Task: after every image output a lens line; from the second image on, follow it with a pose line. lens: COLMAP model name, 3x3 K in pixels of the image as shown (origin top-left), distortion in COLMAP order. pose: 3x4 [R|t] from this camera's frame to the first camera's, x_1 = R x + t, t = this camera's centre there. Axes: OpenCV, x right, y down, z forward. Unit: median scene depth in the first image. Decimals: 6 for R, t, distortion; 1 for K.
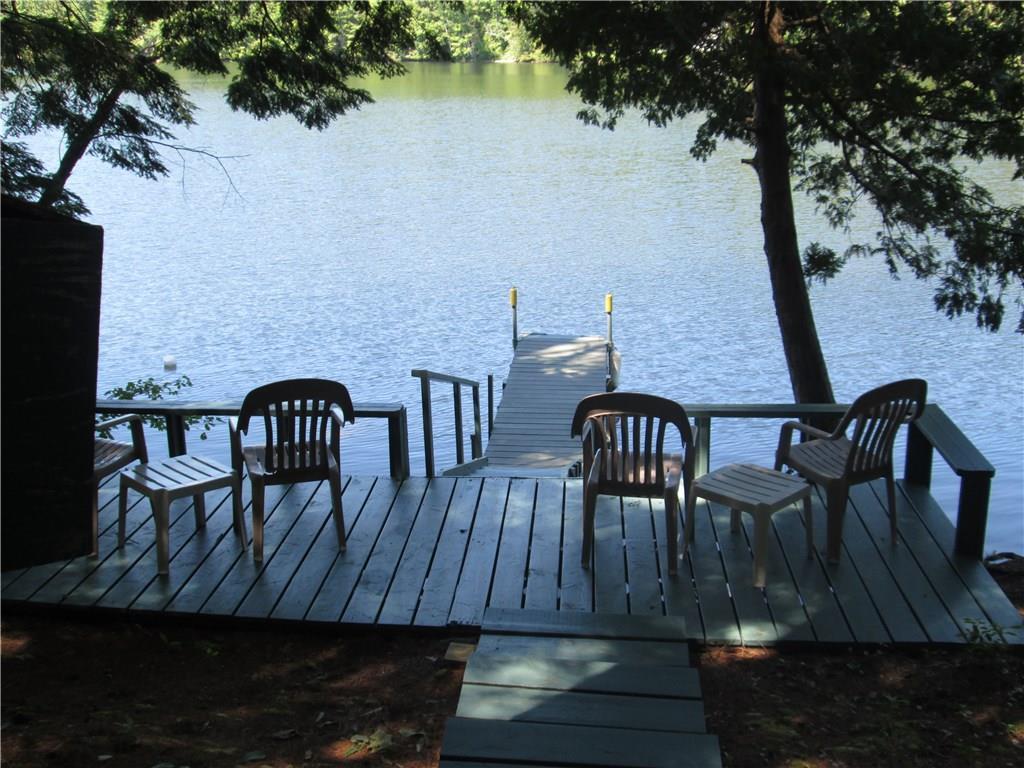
lens RADIAL K [[1158.8, 0, 511.0], [0, 1158.8, 383.3], [0, 0, 1]] dist [-0.062473, 0.000000]
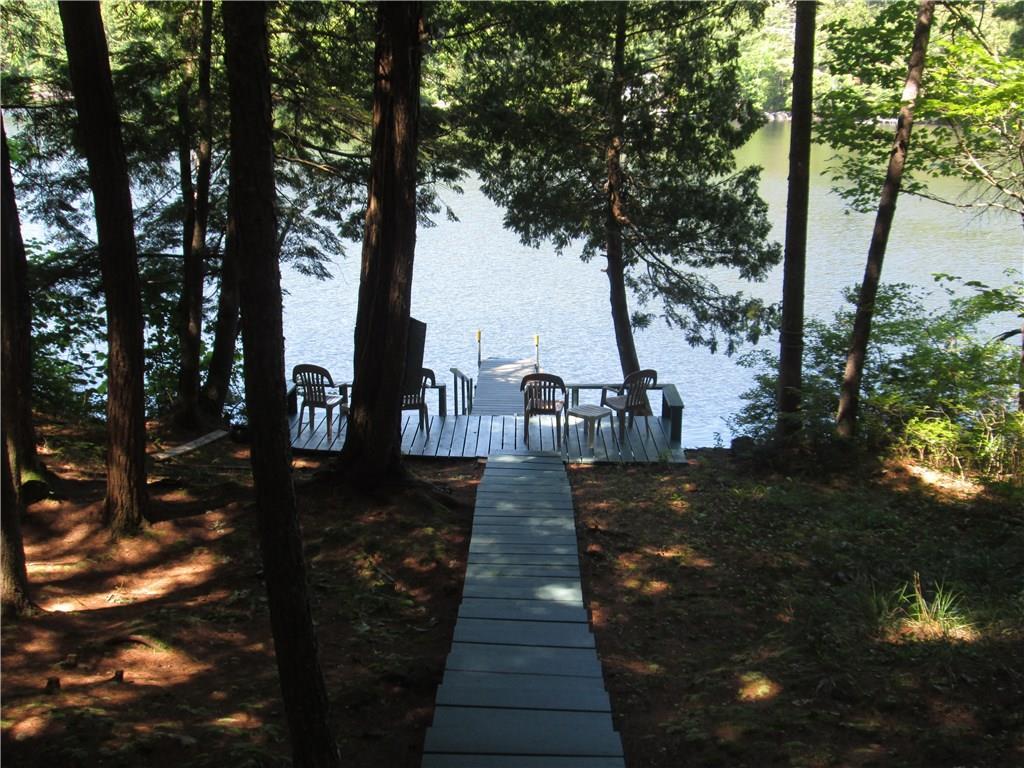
lens RADIAL K [[1158.8, 0, 511.3], [0, 1158.8, 384.1], [0, 0, 1]] dist [-0.062473, 0.000000]
pose [[0.998122, 0.004935, 0.061056, -0.090657], [-0.003098, 0.999540, -0.030155, 0.077980], [-0.061176, 0.029910, 0.997679, -1.142534]]
